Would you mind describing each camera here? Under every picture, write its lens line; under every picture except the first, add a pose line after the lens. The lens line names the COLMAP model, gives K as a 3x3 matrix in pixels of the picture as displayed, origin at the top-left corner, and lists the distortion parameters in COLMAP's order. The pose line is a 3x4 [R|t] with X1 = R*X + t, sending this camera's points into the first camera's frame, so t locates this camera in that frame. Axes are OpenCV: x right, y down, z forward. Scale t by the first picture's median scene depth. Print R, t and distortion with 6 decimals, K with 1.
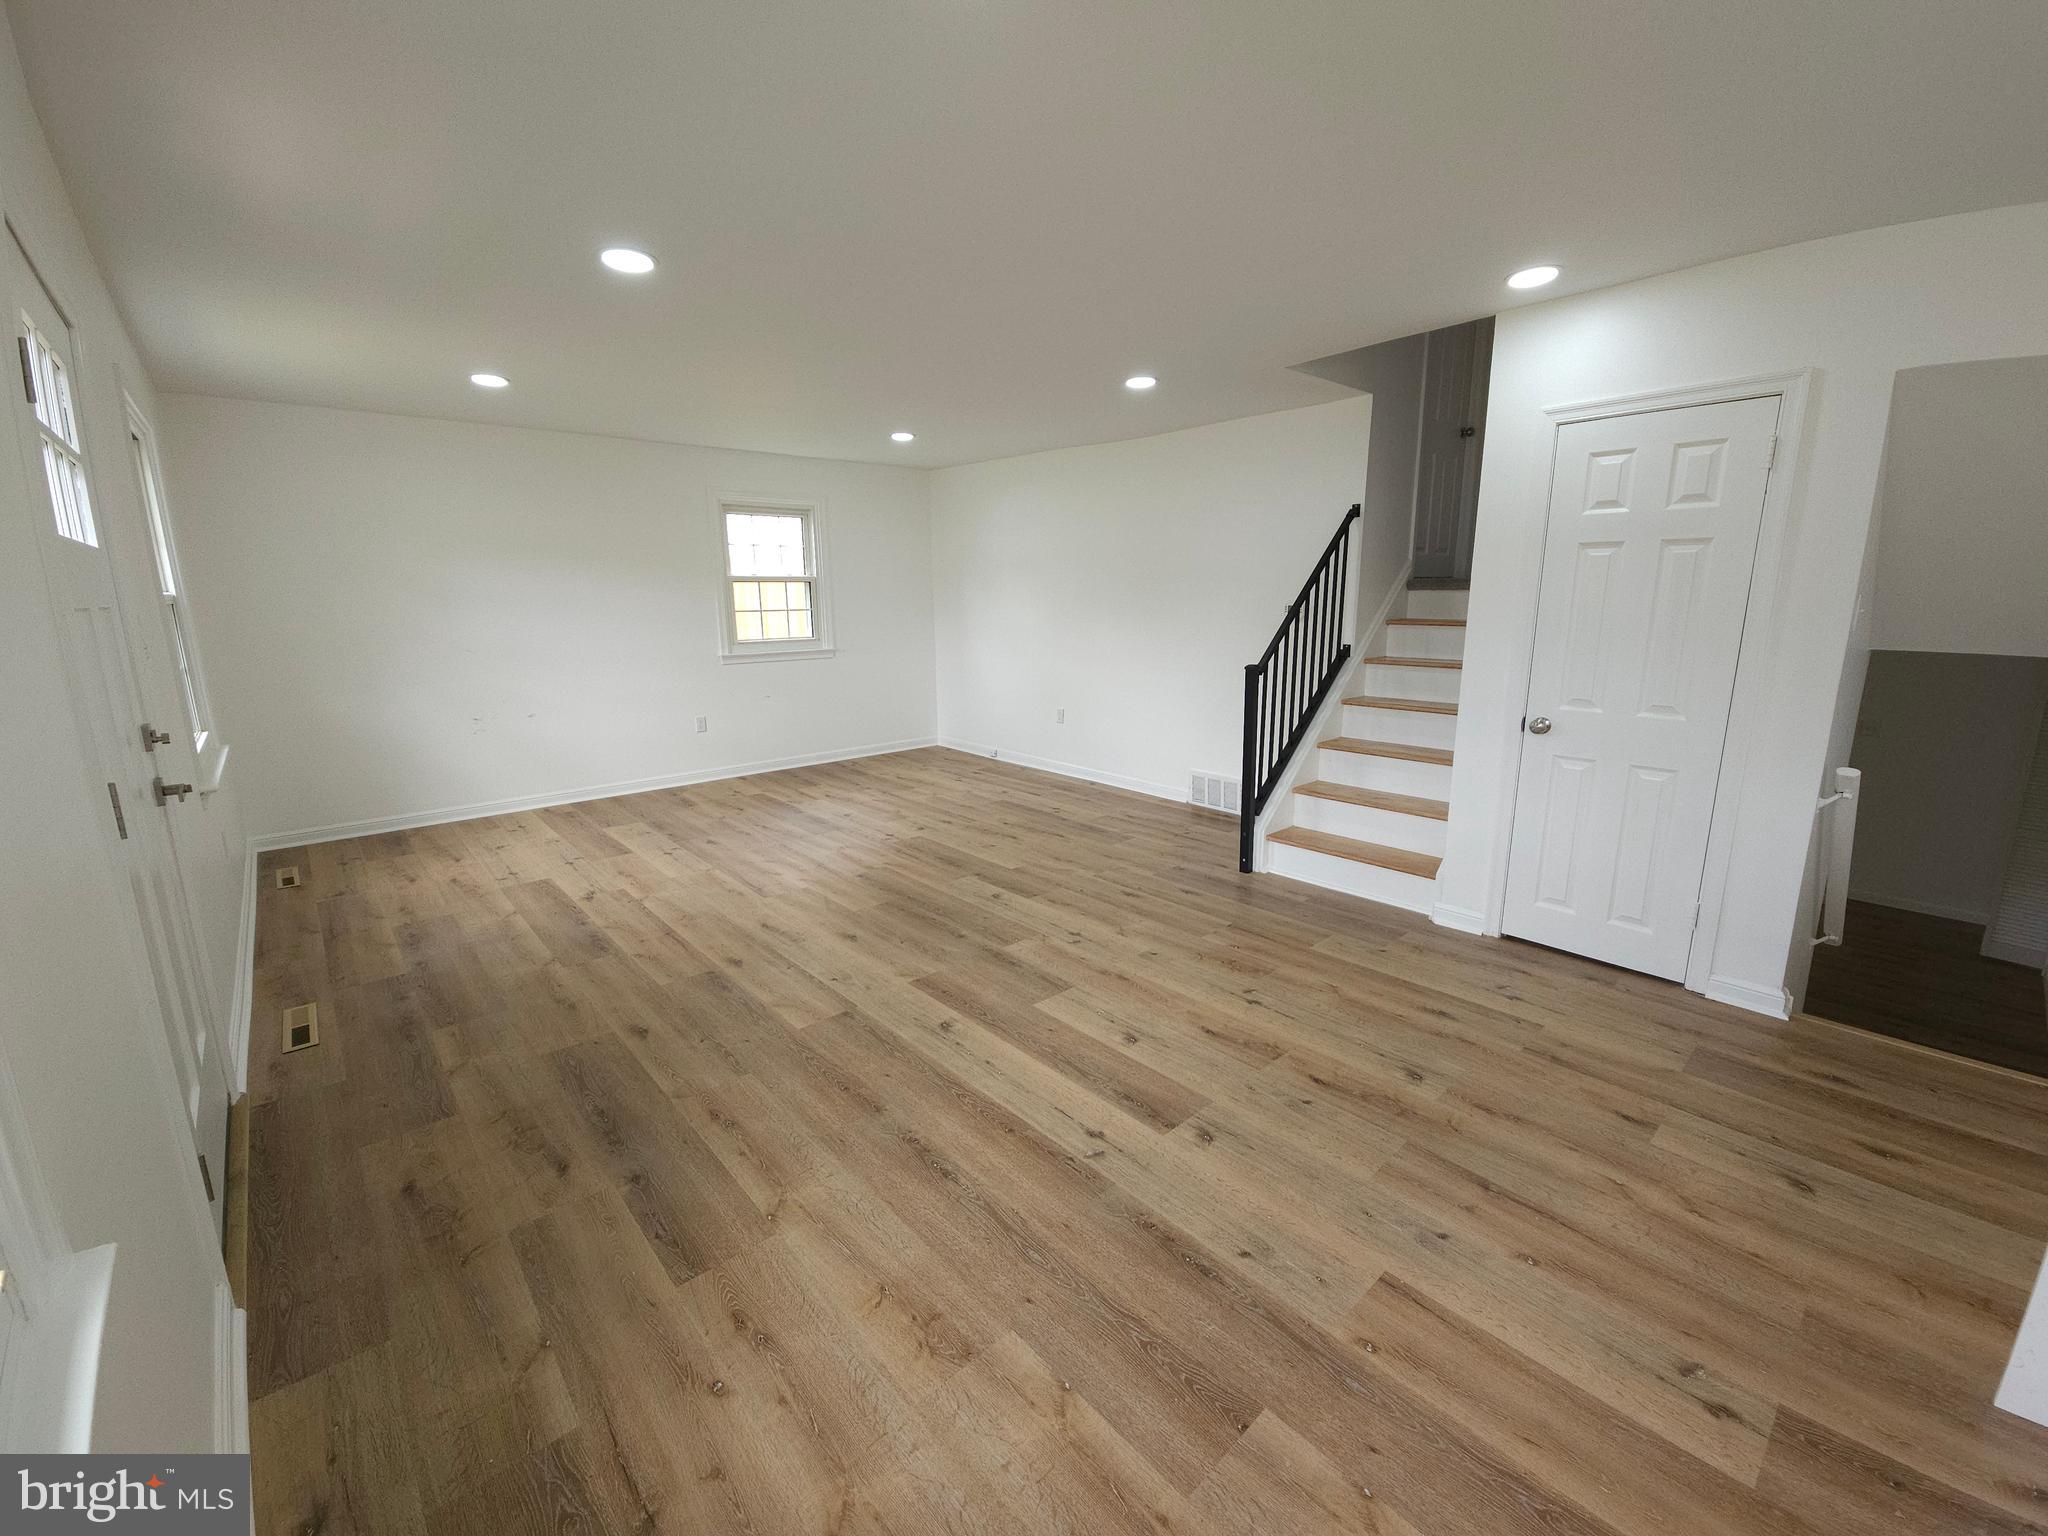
lens RADIAL K [[837.1, 0, 1029.1], [0, 837.1, 764.4], [0, 0, 1]] dist [0.000372, -0.000358]
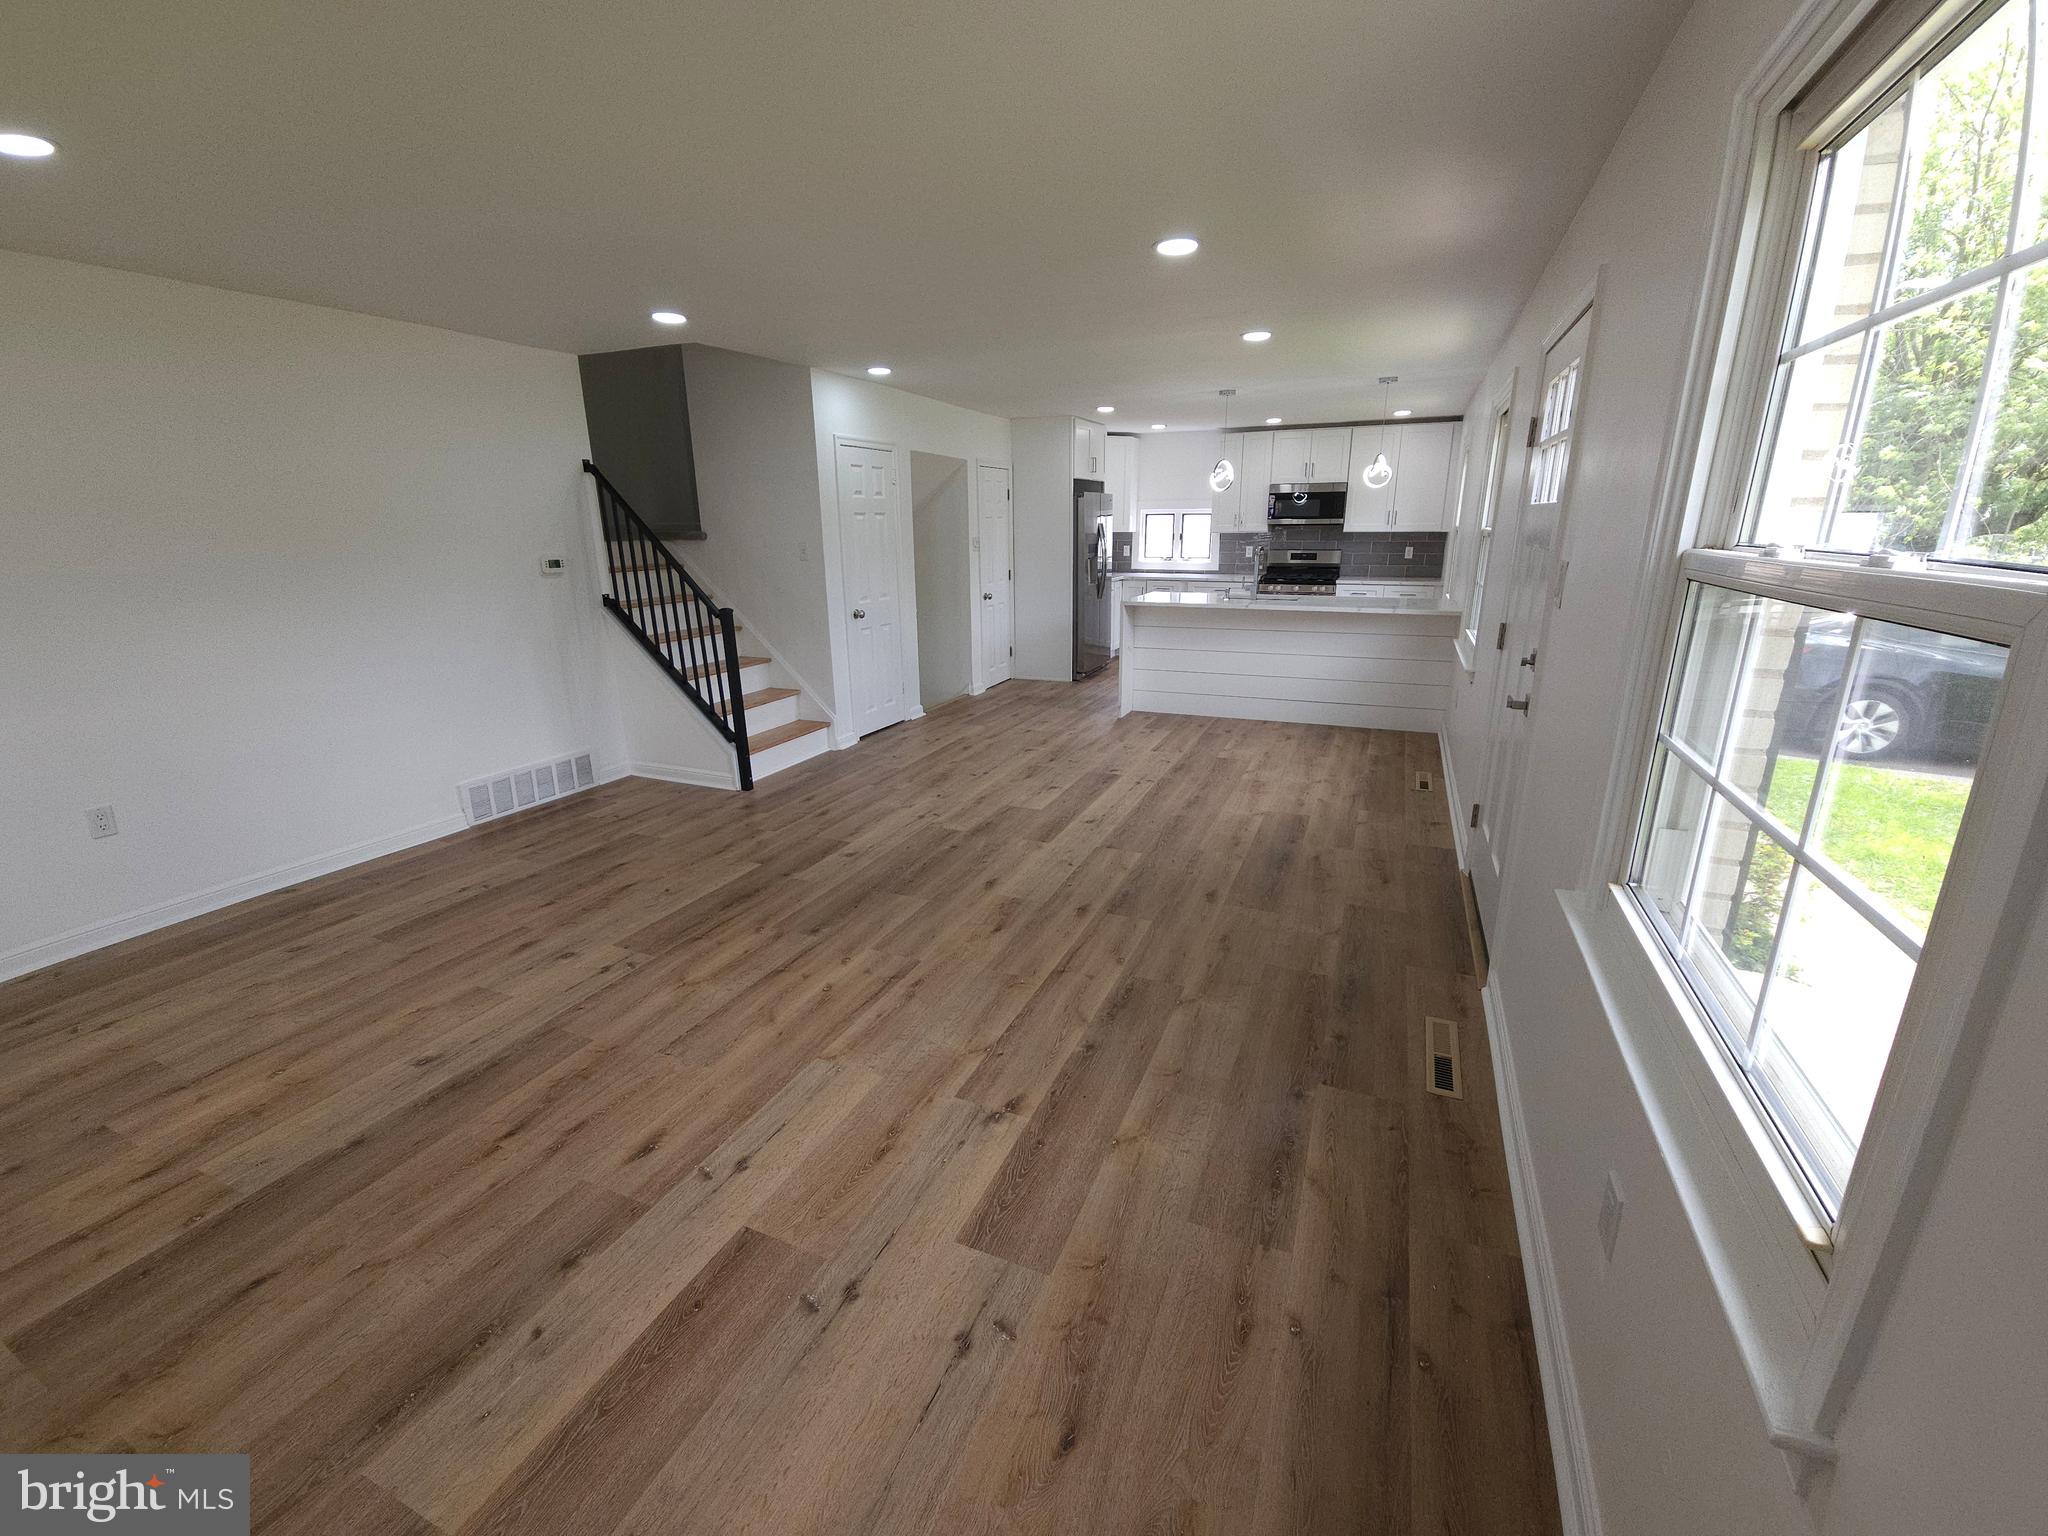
lens RADIAL K [[843.2, 0, 1031.4], [0, 843.2, 768.0], [0, 0, 1]] dist [-0.000115, -0.000955]
pose [[-0.427302, -0.240989, 0.871399, -0.983463], [0.196032, 0.916197, 0.349505, -0.245757], [-0.882601, 0.320167, -0.344252, 1.128531]]
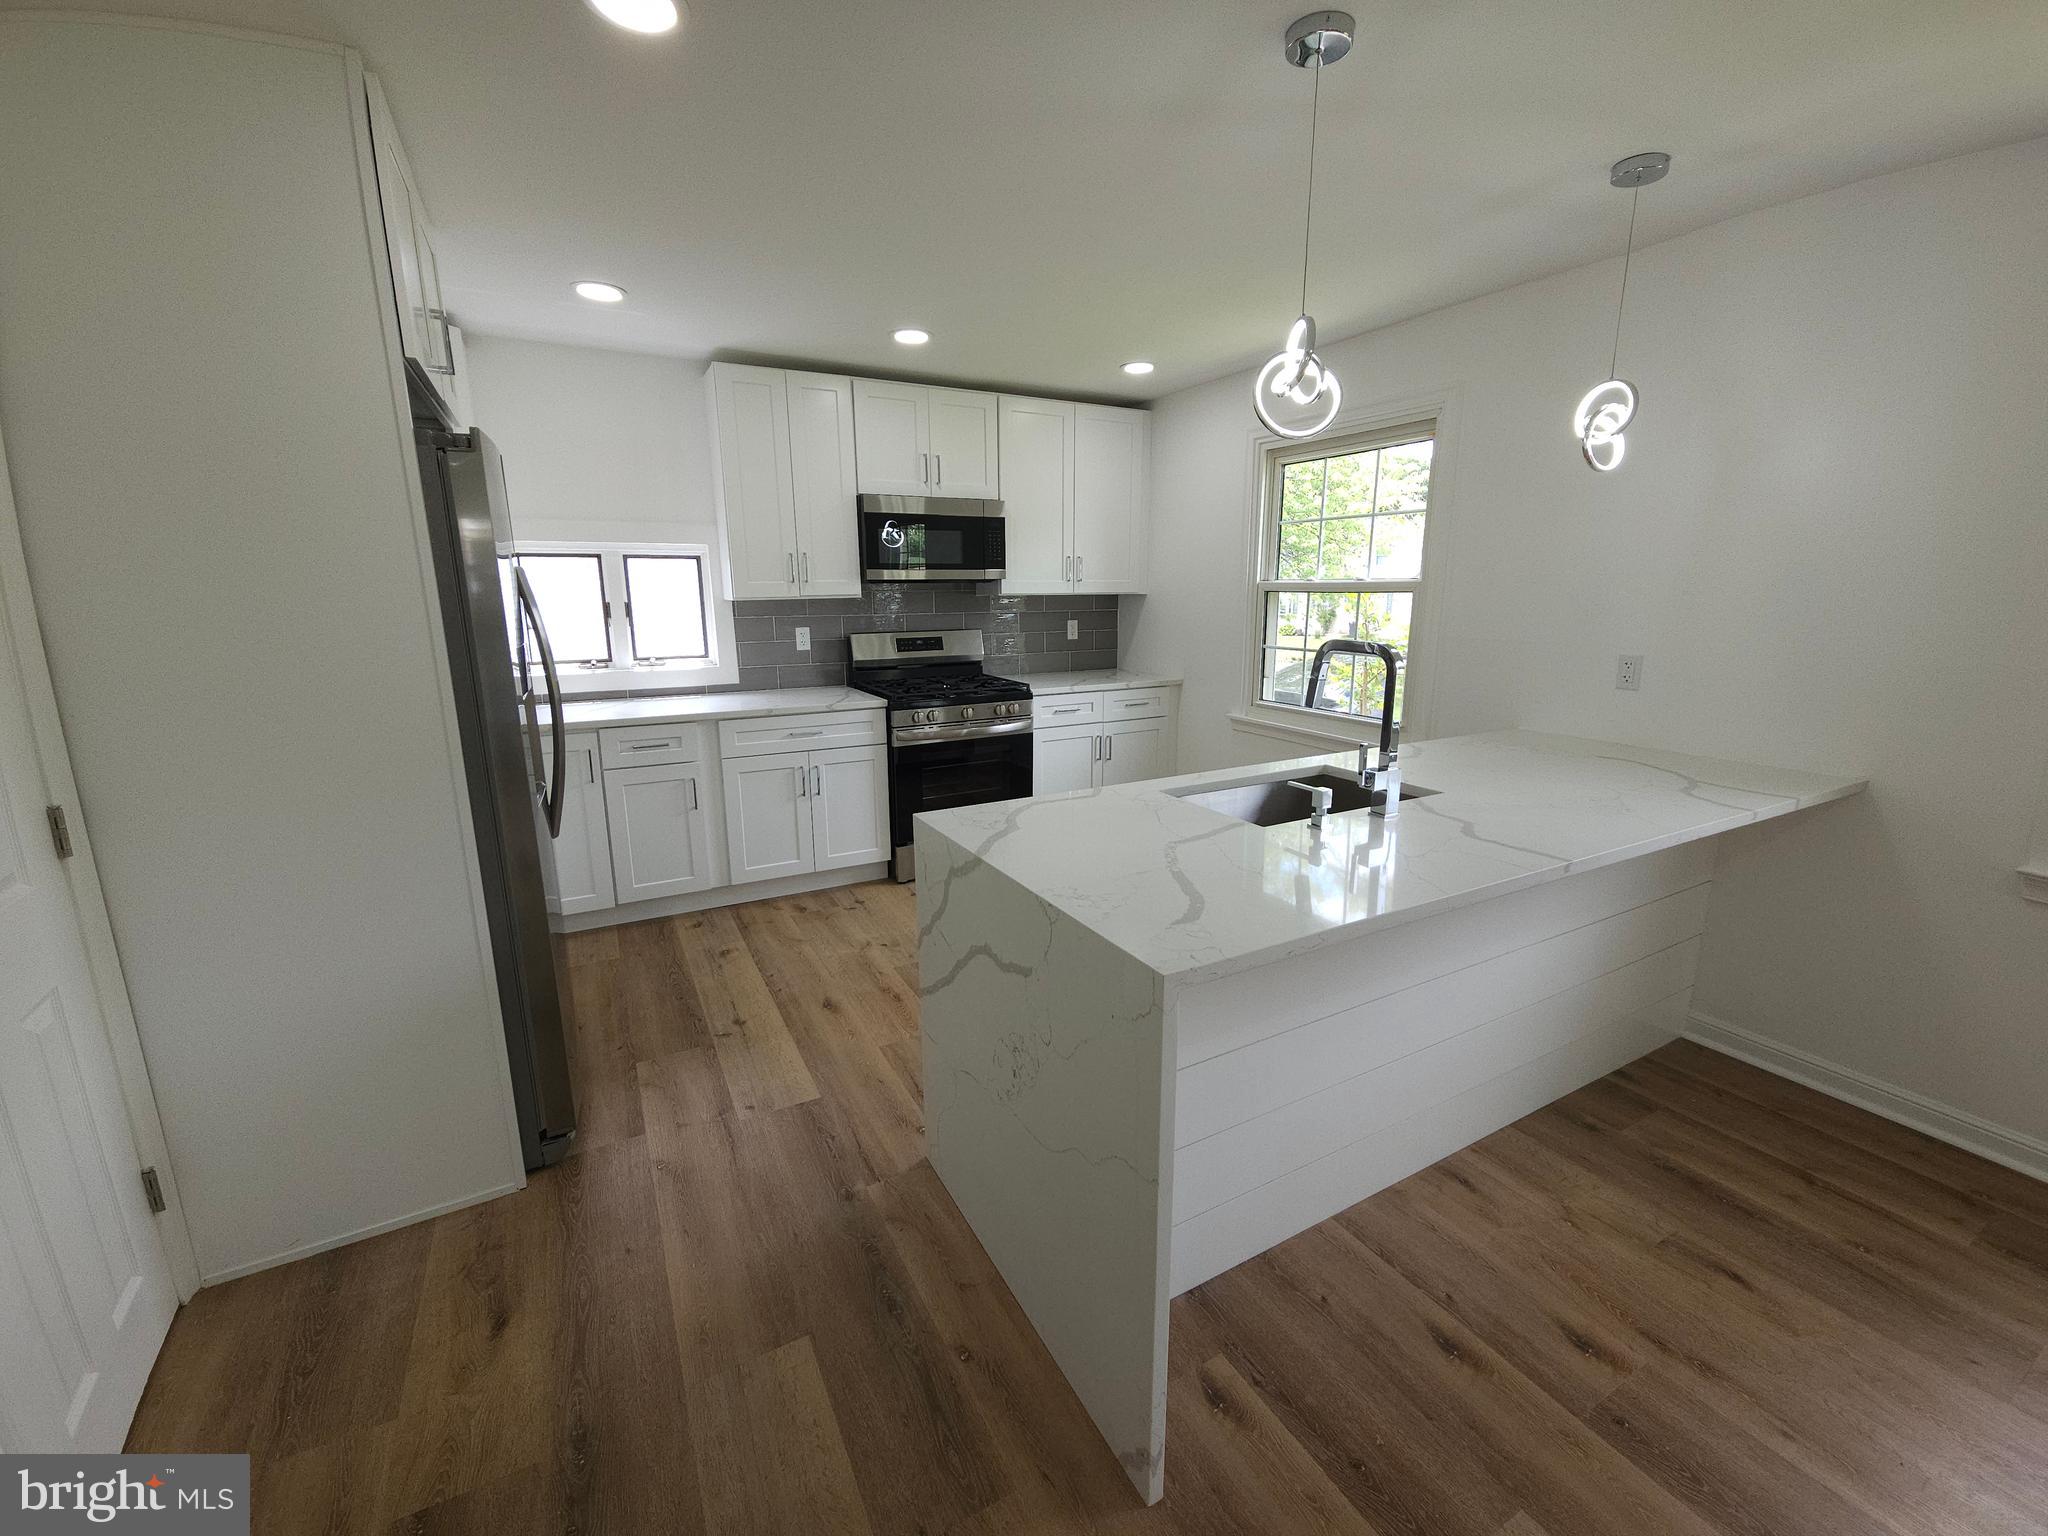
lens RADIAL K [[833.0, 0, 1031.5], [0, 833.0, 763.4], [0, 0, 1]] dist [0.007138, -0.007137]
pose [[-0.974964, -0.032814, 0.219926, 0.418079], [0.058868, 0.915672, 0.397593, -0.121174], [-0.214427, 0.400586, -0.890816, 0.550500]]
